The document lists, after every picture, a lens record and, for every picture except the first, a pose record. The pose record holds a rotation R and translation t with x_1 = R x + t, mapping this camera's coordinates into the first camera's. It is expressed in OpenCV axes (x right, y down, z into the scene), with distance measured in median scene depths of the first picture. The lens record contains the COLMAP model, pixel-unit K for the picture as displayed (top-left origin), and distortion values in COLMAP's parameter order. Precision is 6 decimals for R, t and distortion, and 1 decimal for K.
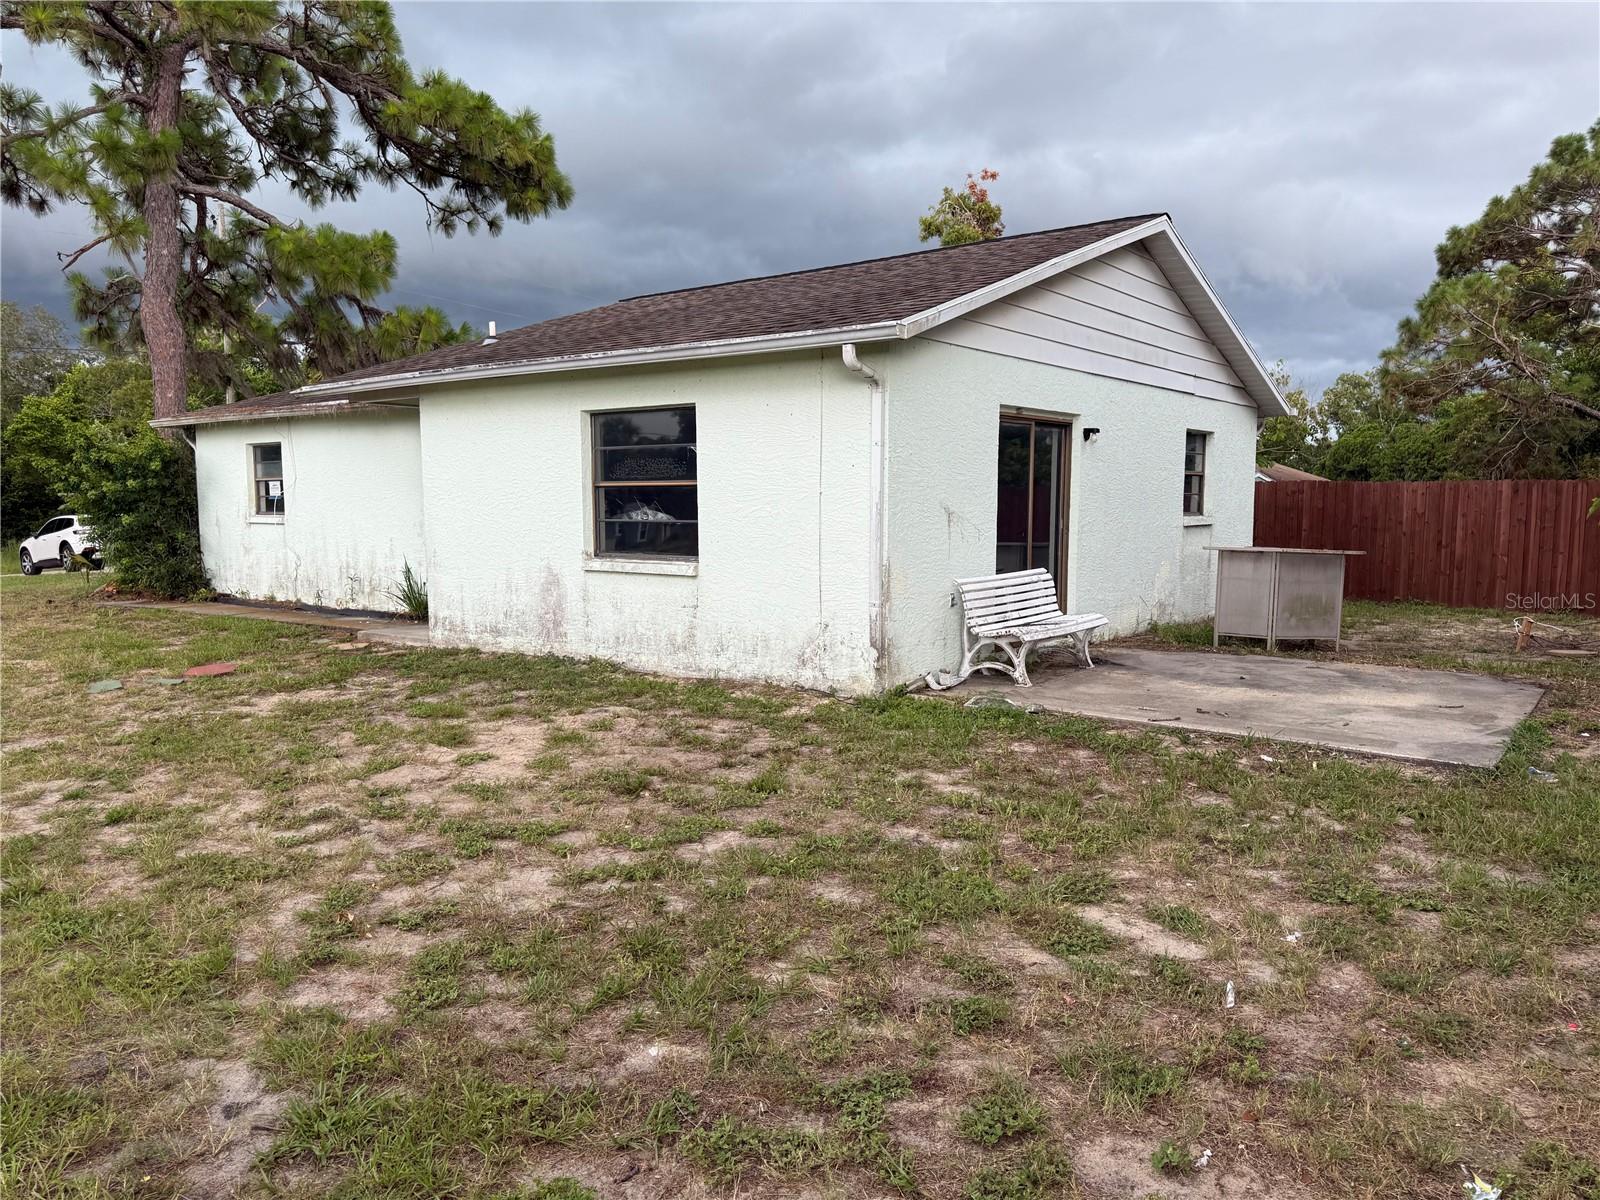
lens RADIAL K [[1120.9, 0, 788.5], [0, 1120.9, 603.4], [0, 0, 1]] dist [0.030652, -0.039998]
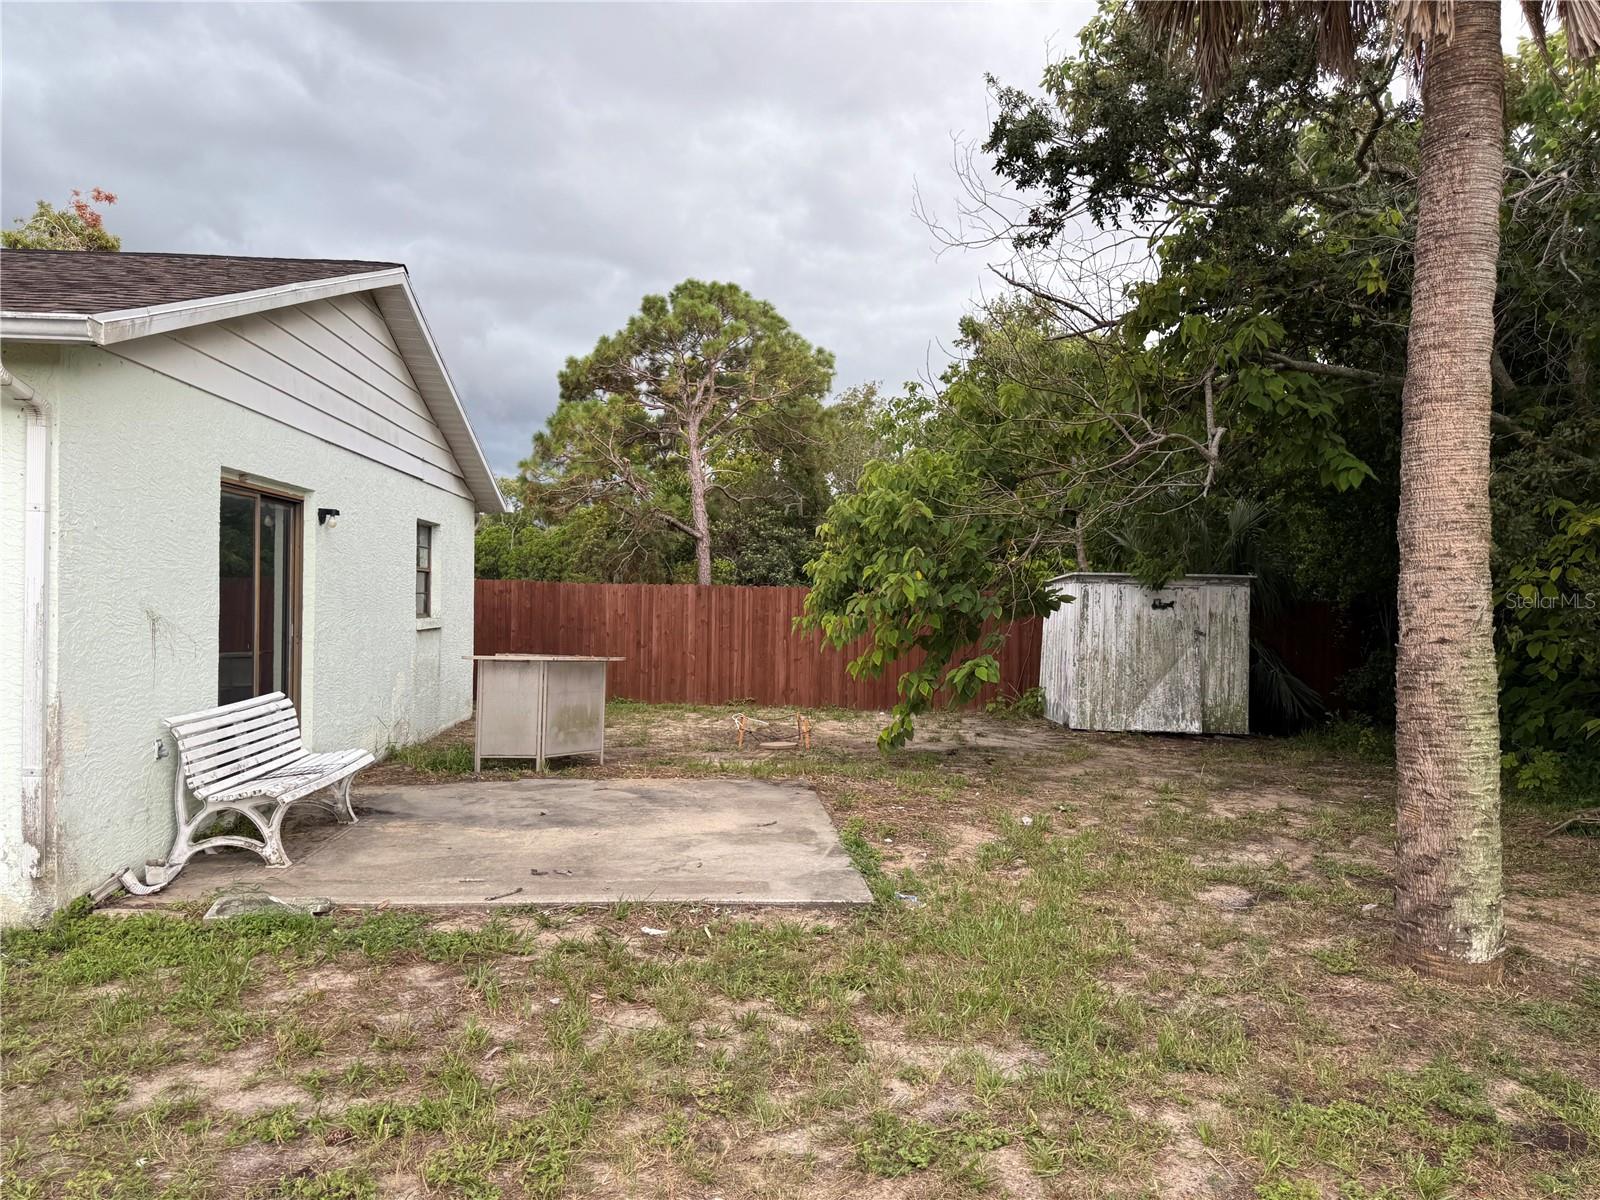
lens RADIAL K [[1120.9, 0, 801.7], [0, 1120.9, 614.0], [0, 0, 1]] dist [0.030652, -0.039998]
pose [[0.730817, 0.004364, 0.682559, -0.035110], [0.045692, 0.997424, -0.055300, -0.031331], [-0.681042, 0.071601, 0.728735, 0.265113]]
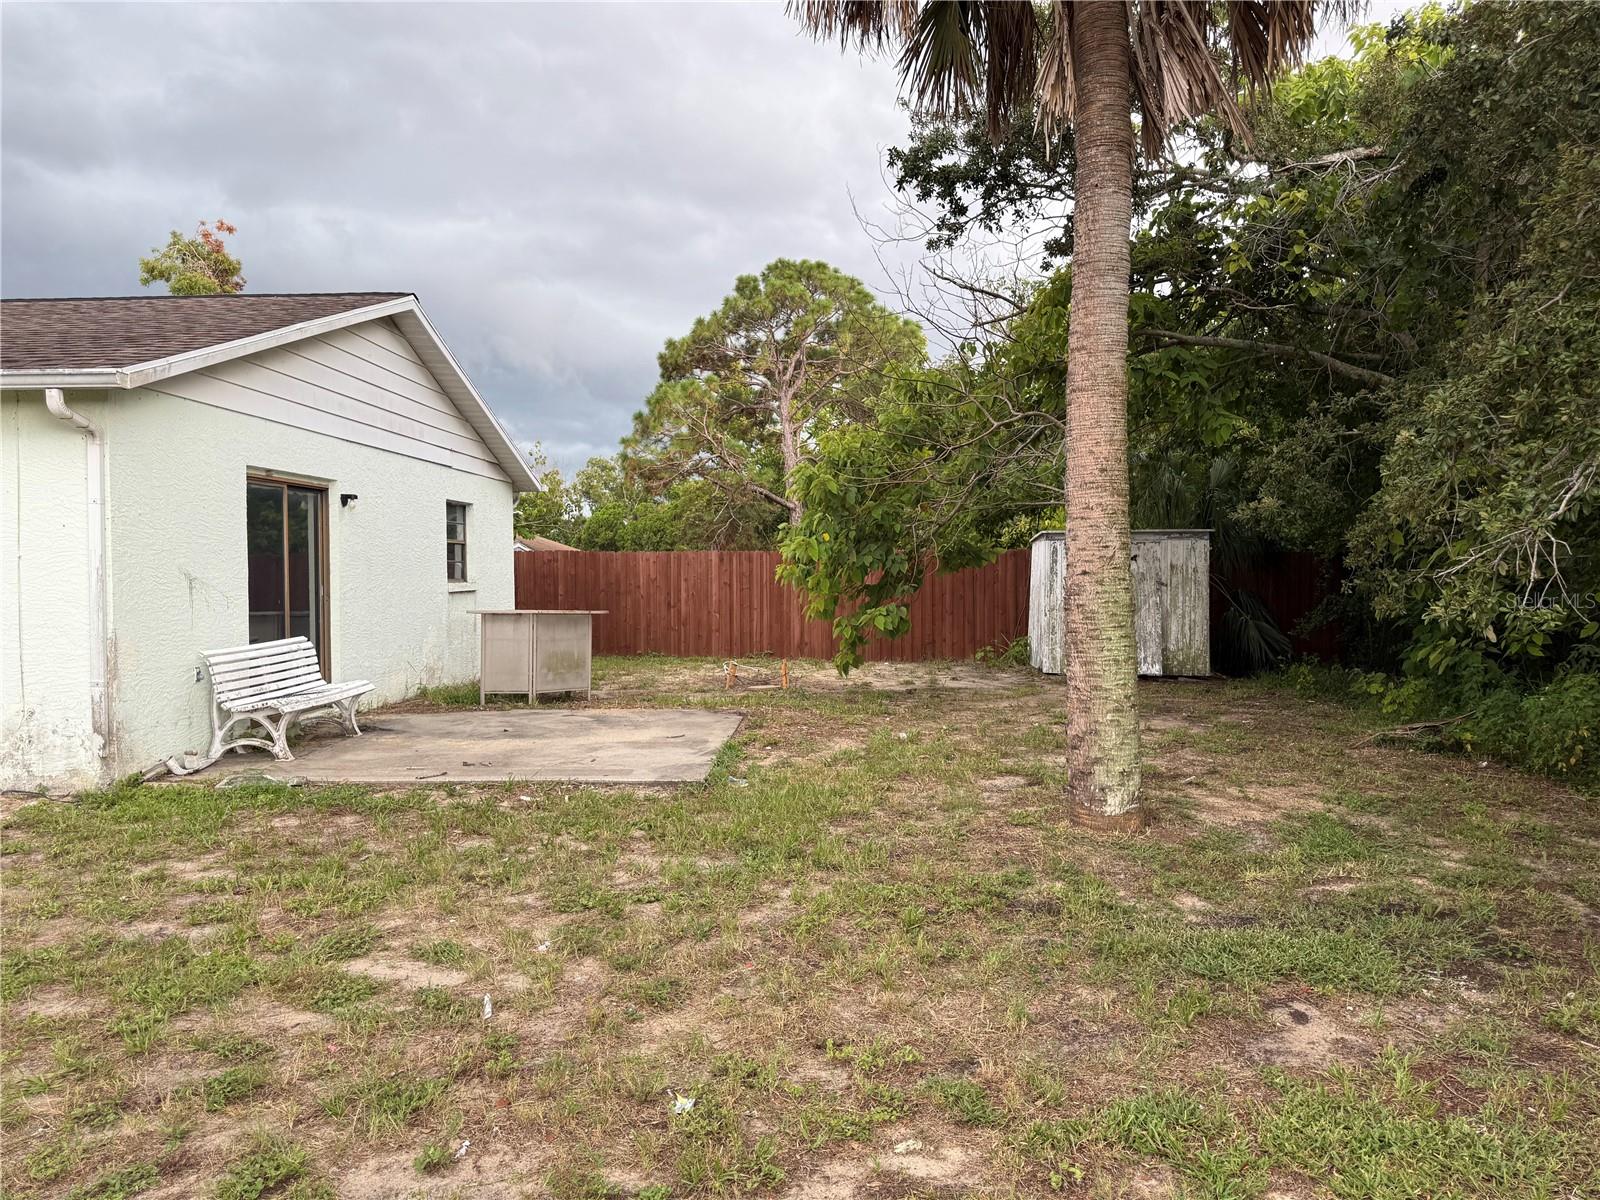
lens RADIAL K [[1120.9, 0, 812.9], [0, 1120.9, 600.6], [0, 0, 1]] dist [0.030652, -0.039998]
pose [[0.800051, -0.020957, 0.599566, -0.002915], [0.059904, 0.997186, -0.045079, 0.009038], [-0.596934, 0.071982, 0.799055, -0.044661]]
